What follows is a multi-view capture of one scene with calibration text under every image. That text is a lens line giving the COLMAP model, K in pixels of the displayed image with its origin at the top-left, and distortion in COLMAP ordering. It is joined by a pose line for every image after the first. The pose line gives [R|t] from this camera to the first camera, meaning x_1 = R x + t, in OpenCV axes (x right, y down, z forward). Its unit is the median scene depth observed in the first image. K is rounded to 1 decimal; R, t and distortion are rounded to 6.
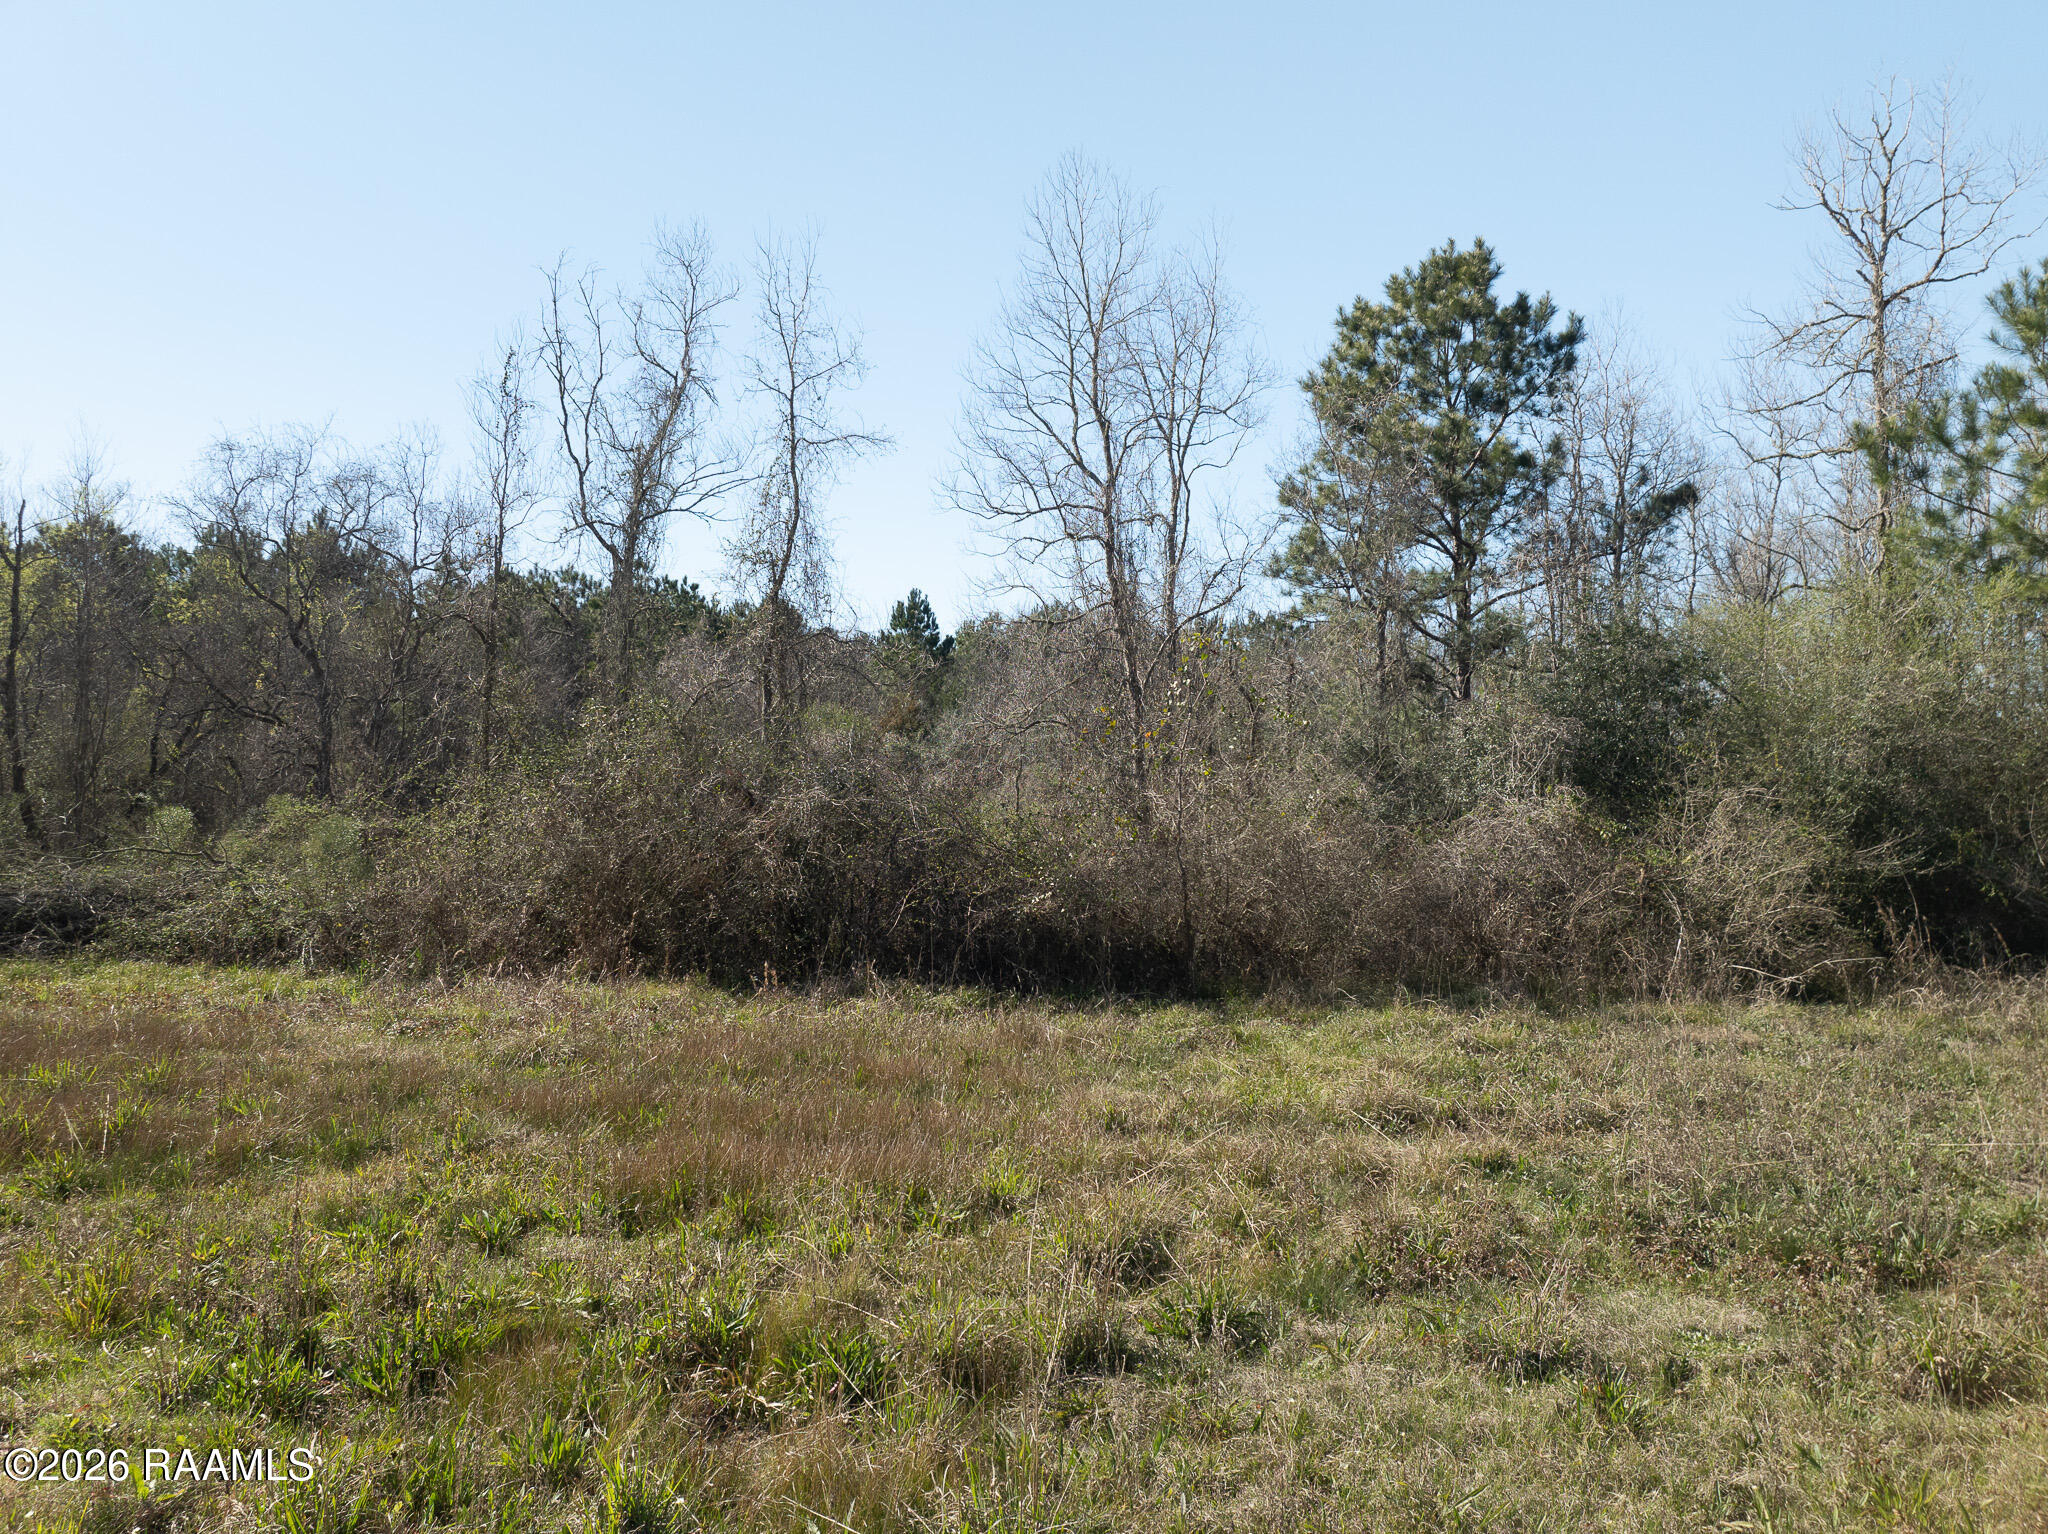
lens RADIAL K [[1429.7, 0, 1019.2], [0, 1429.7, 764.4], [0, 0, 1]] dist [-0.050418, 0.021352]
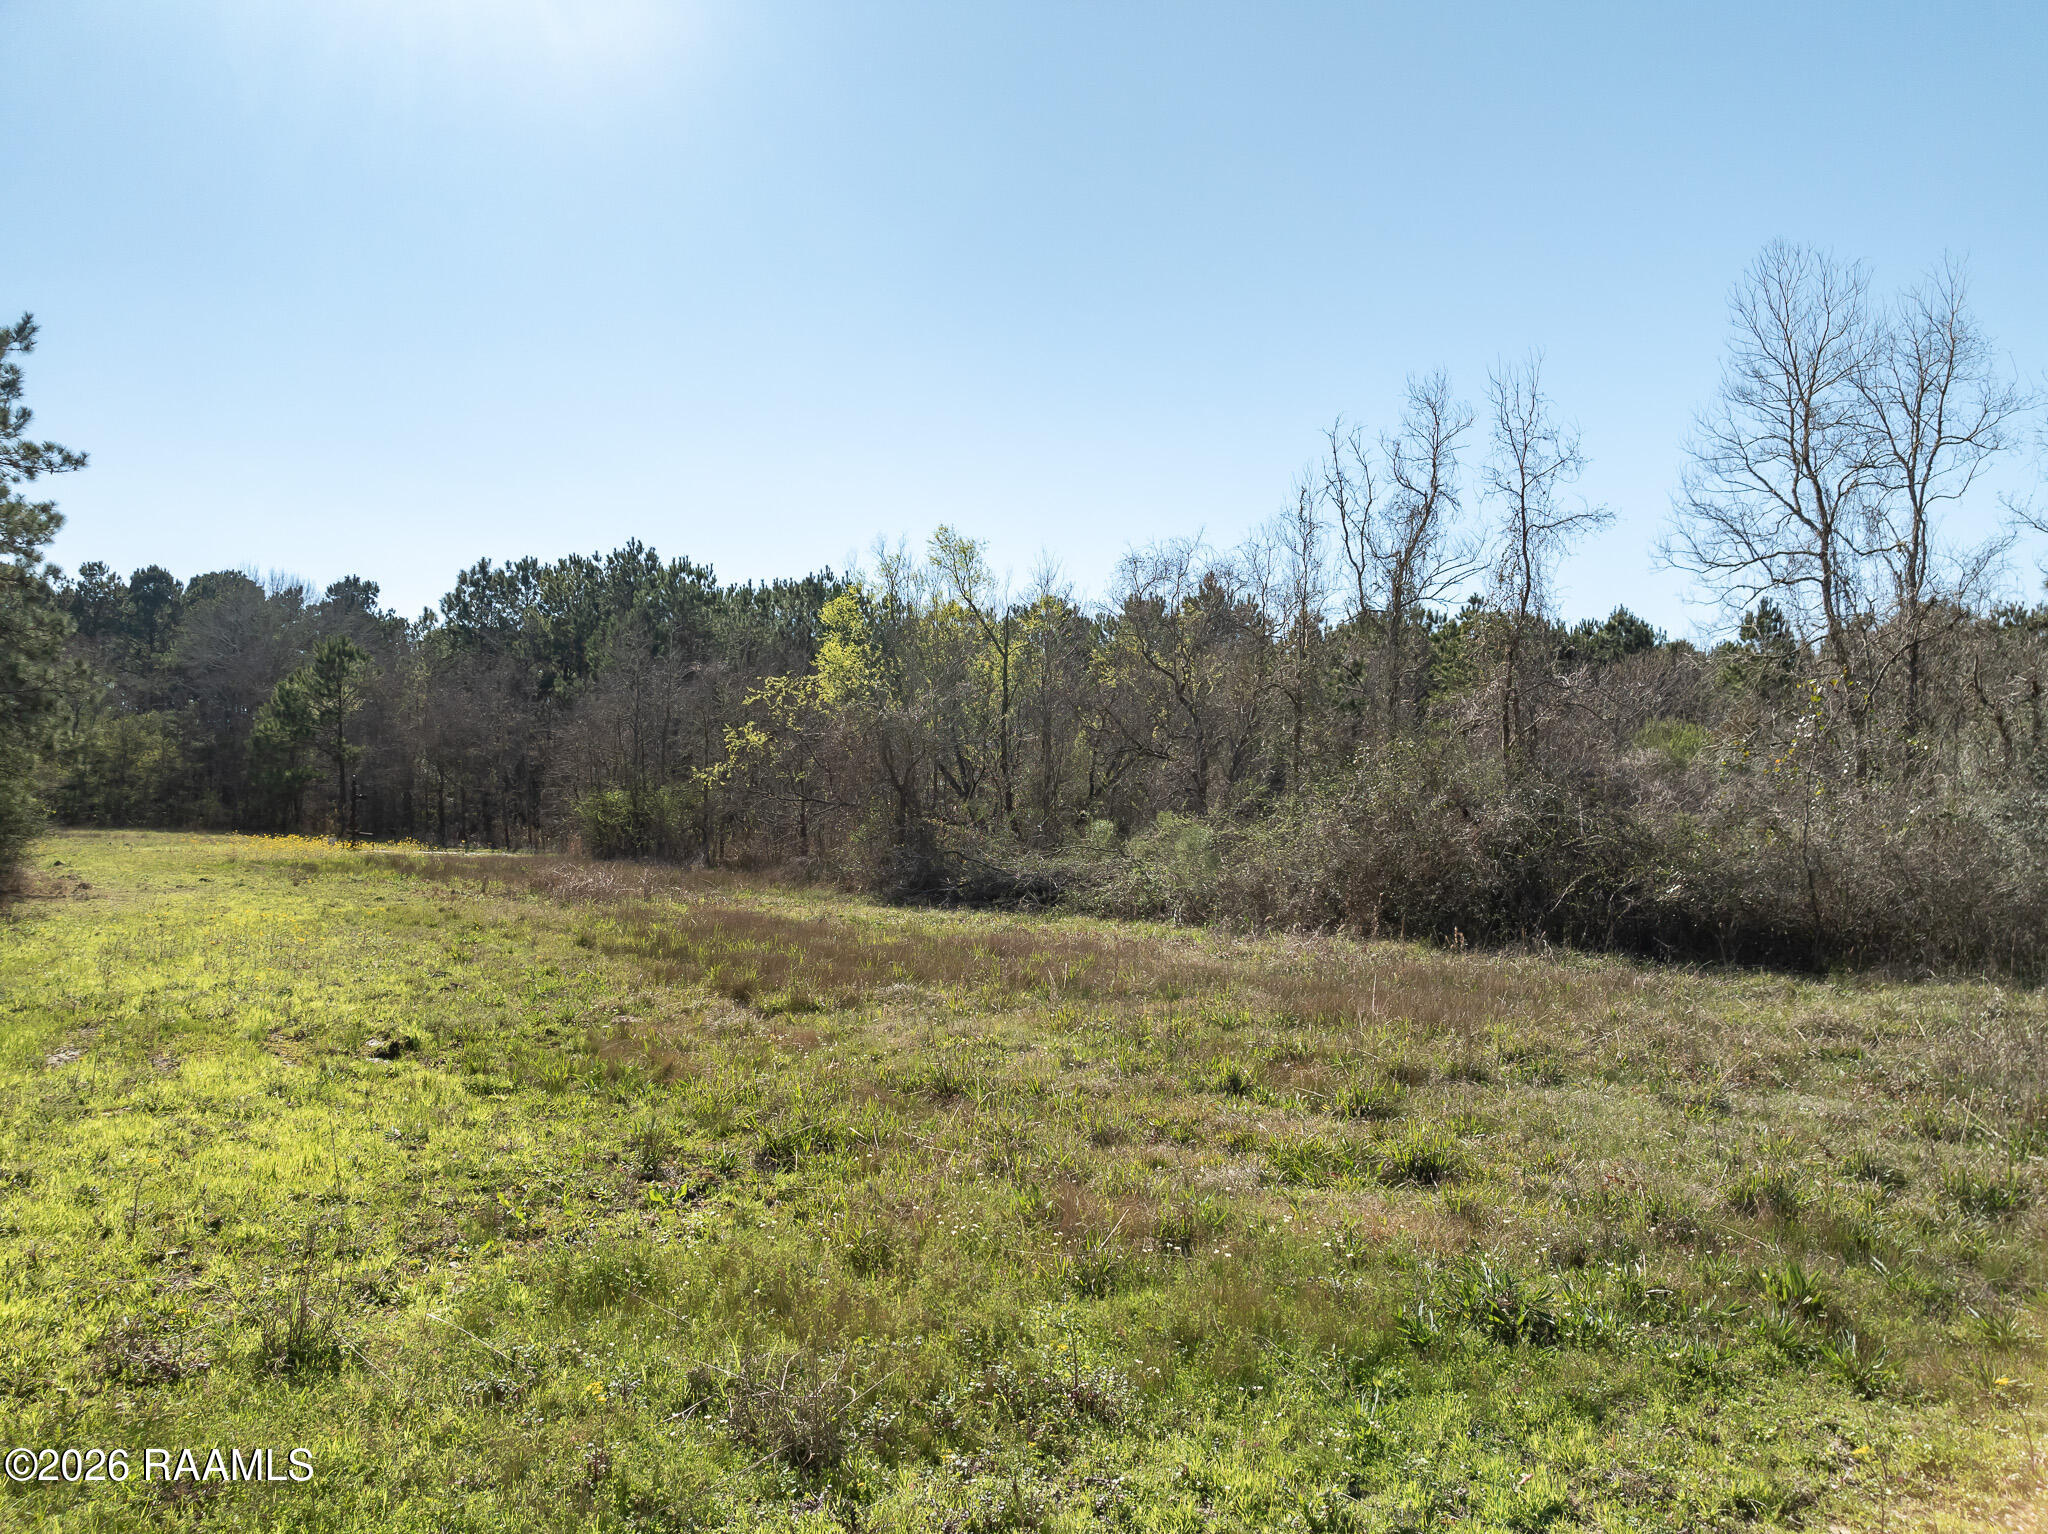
lens RADIAL K [[1429.7, 0, 1021.4], [0, 1429.7, 770.0], [0, 0, 1]] dist [-0.050418, 0.021352]
pose [[0.822848, -0.019201, -0.567938, 0.187412], [0.015453, 0.999815, -0.011413, -0.006685], [0.568052, 0.000615, 0.822992, -0.290227]]
